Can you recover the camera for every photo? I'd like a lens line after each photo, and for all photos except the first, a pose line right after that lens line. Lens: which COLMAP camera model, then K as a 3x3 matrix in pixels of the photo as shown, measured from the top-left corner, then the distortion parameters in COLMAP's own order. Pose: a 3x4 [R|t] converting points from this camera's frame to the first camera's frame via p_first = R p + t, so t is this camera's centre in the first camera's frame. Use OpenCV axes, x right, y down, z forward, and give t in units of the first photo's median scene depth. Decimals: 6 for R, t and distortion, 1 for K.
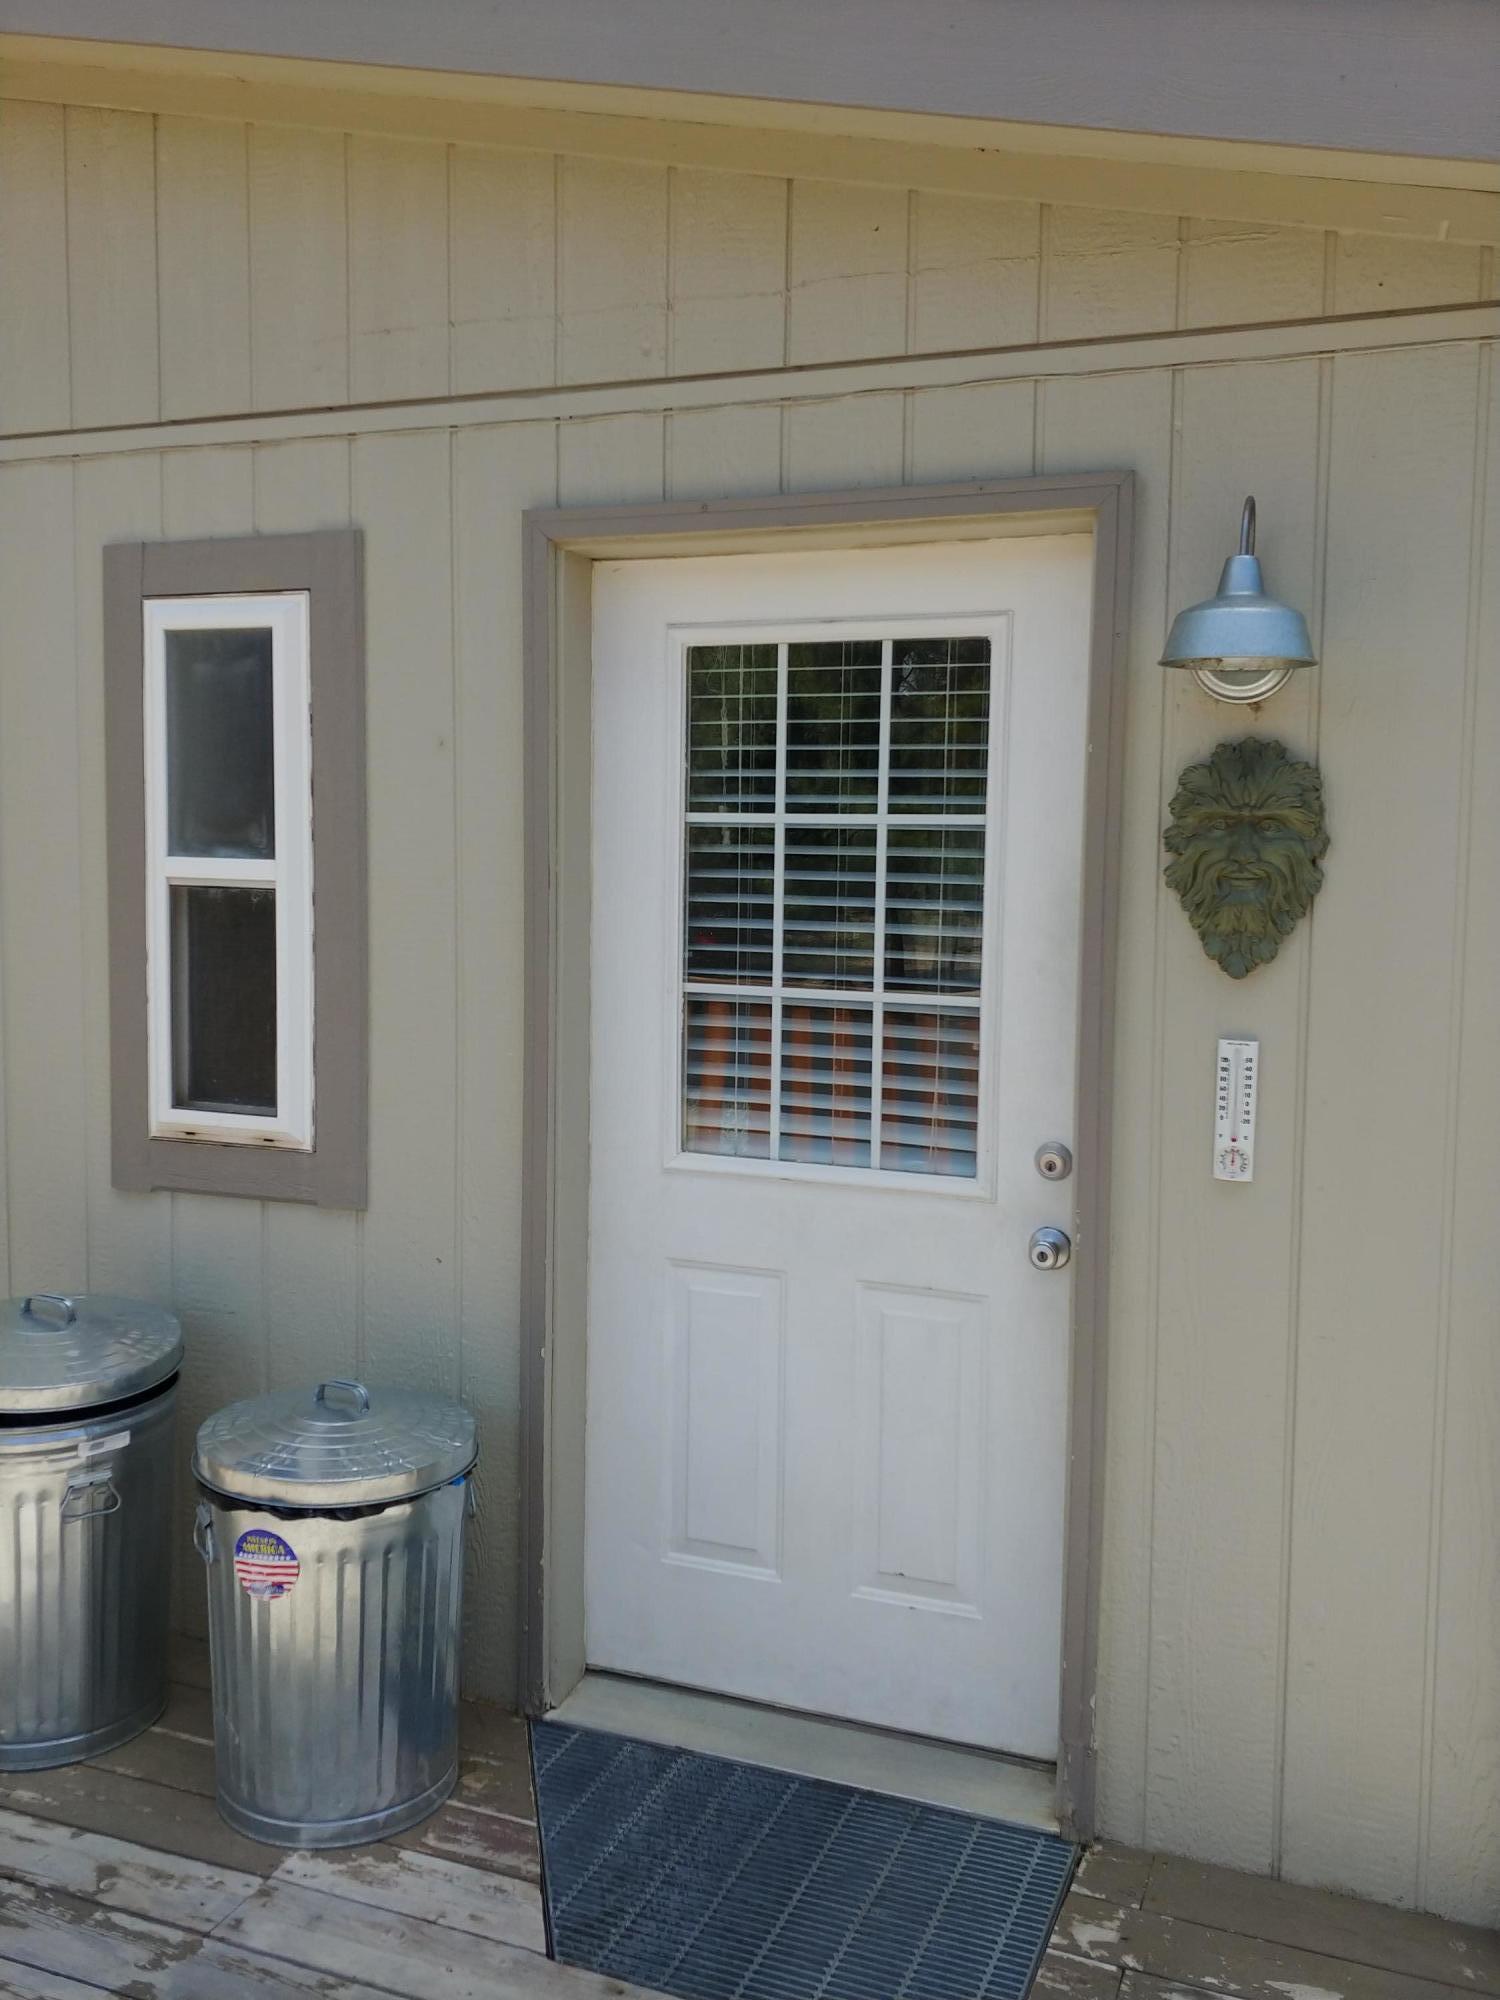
lens RADIAL K [[1713.5, 0, 750.0], [0, 1713.5, 1000.0], [0, 0, 1]] dist [-0.012114, -0.007855]
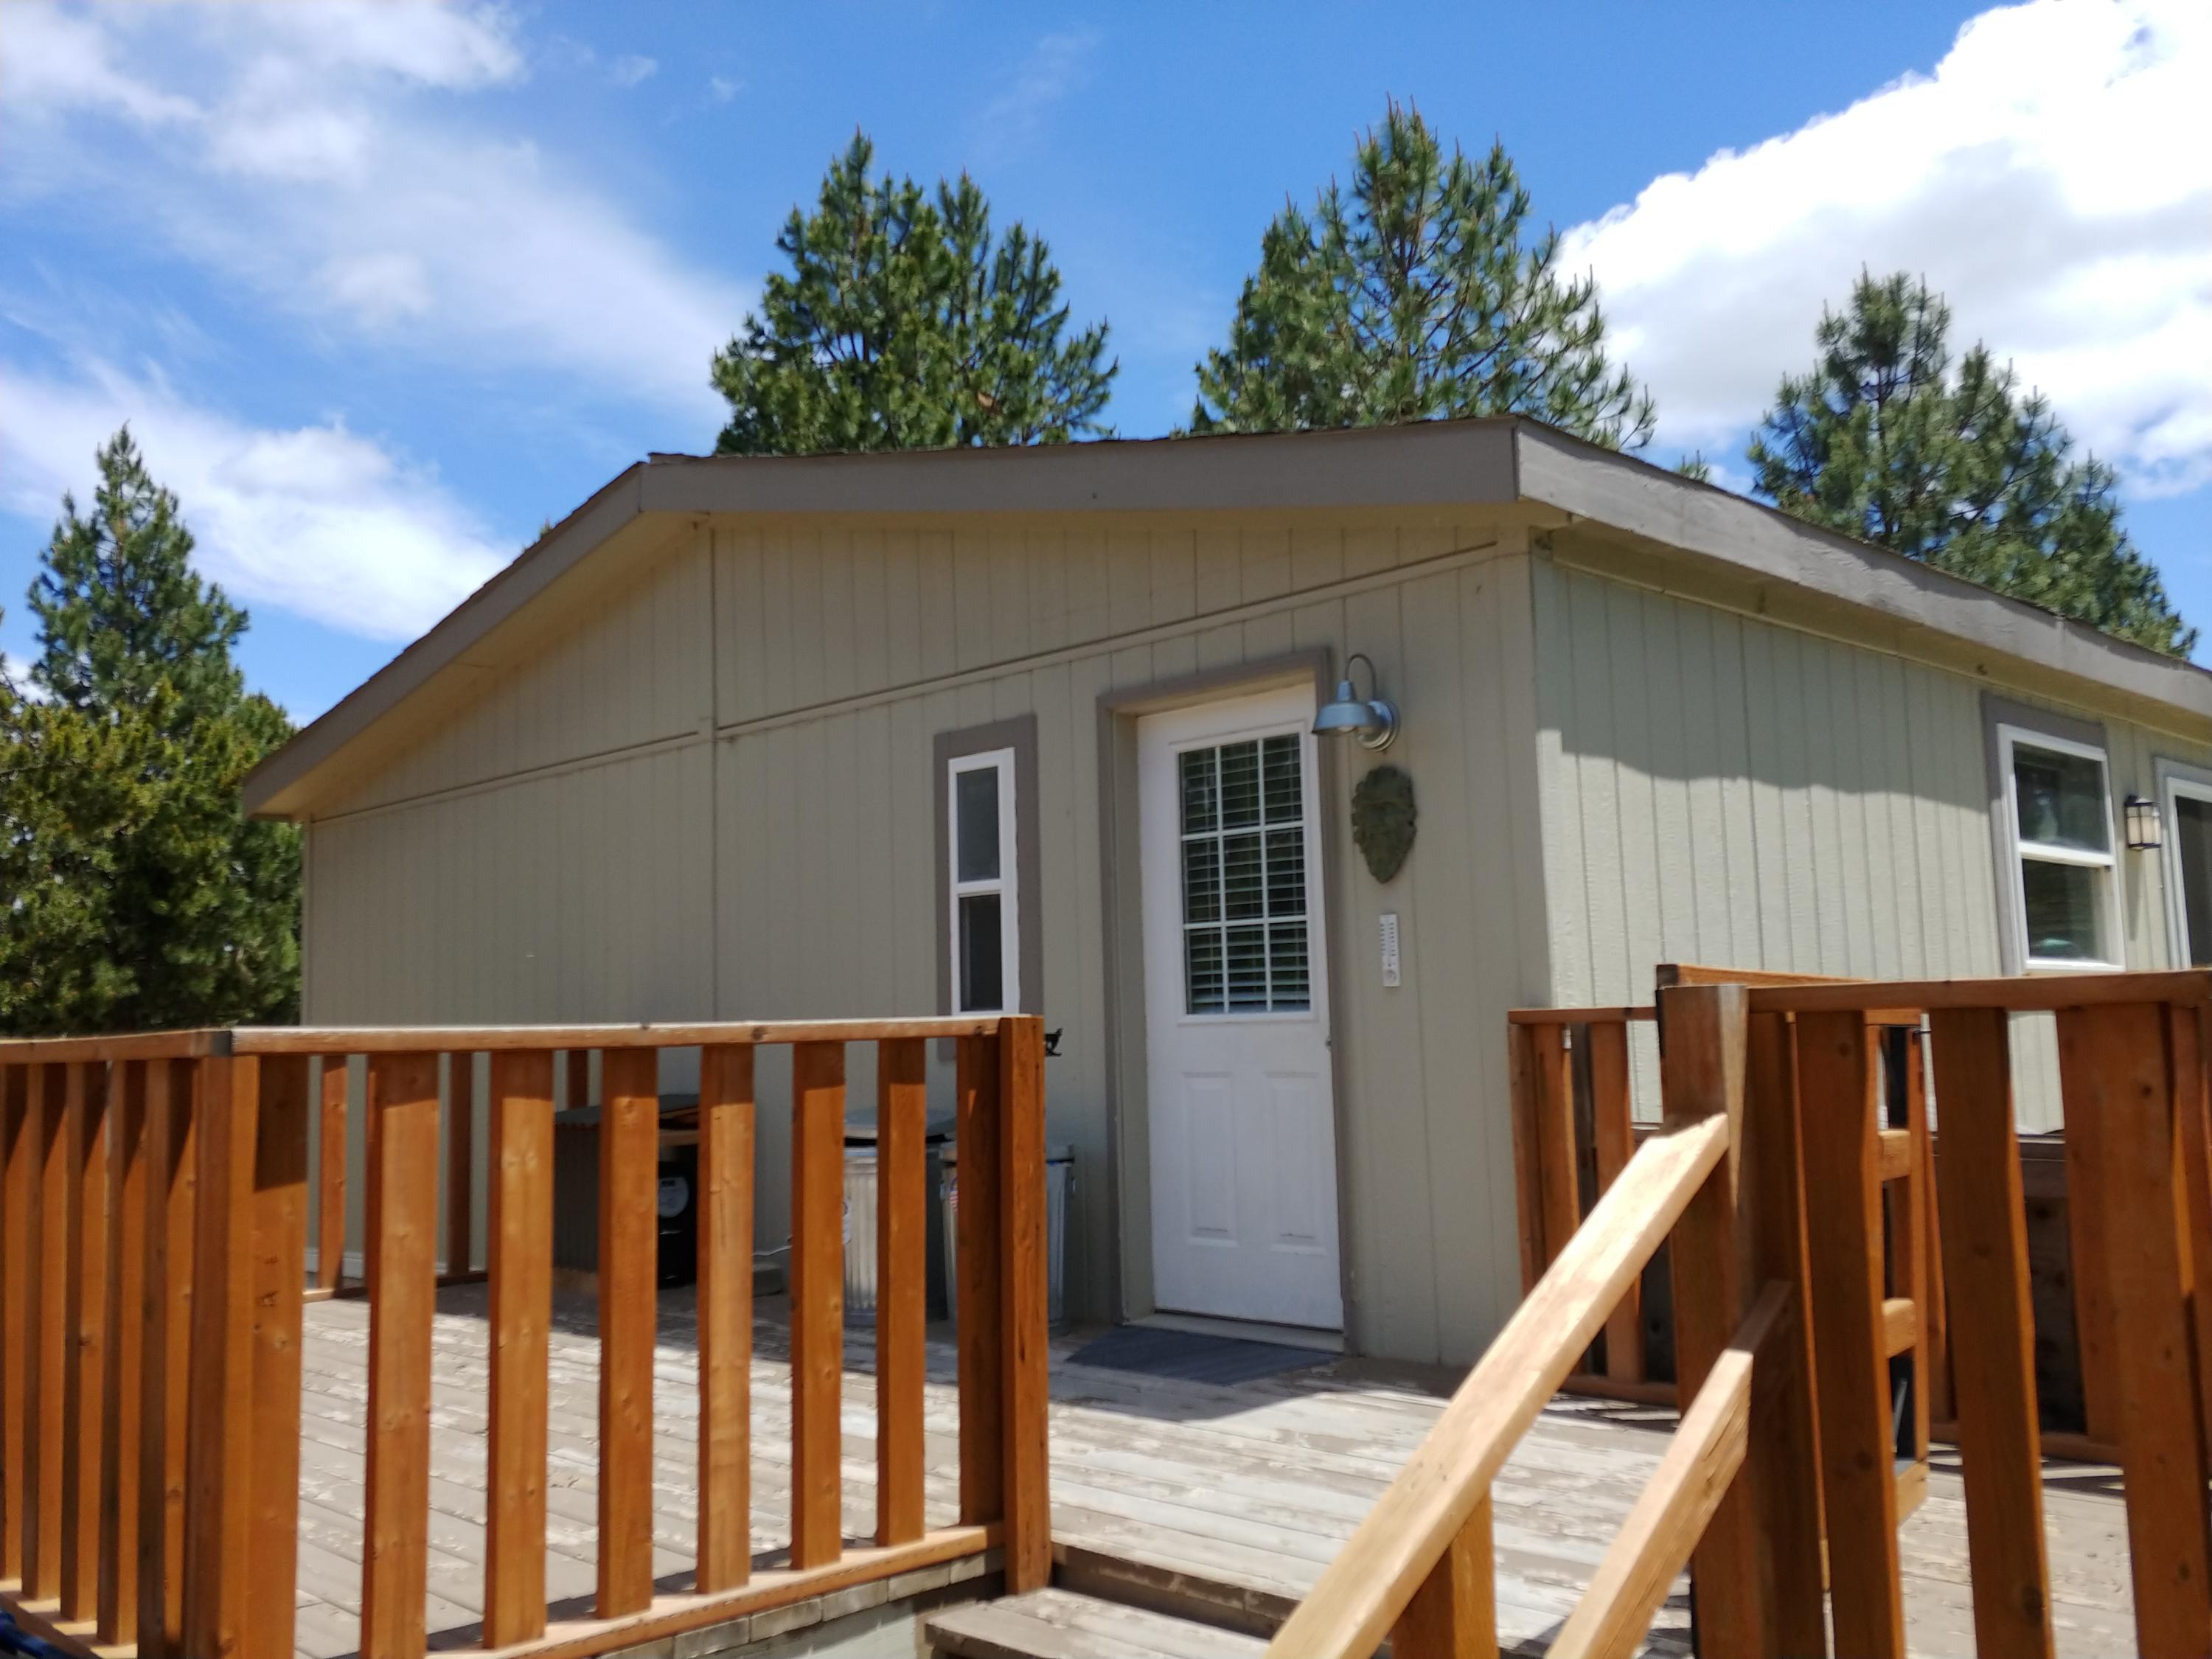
lens RADIAL K [[1895.1, 0, 1106.0], [0, 1895.1, 829.5], [0, 0, 1]] dist [-0.012114, -0.007855]
pose [[0.907357, -0.084631, -0.411753, 0.781992], [0.000286, 0.979648, -0.200724, 0.319026], [0.420360, 0.182011, 0.888915, -0.964278]]
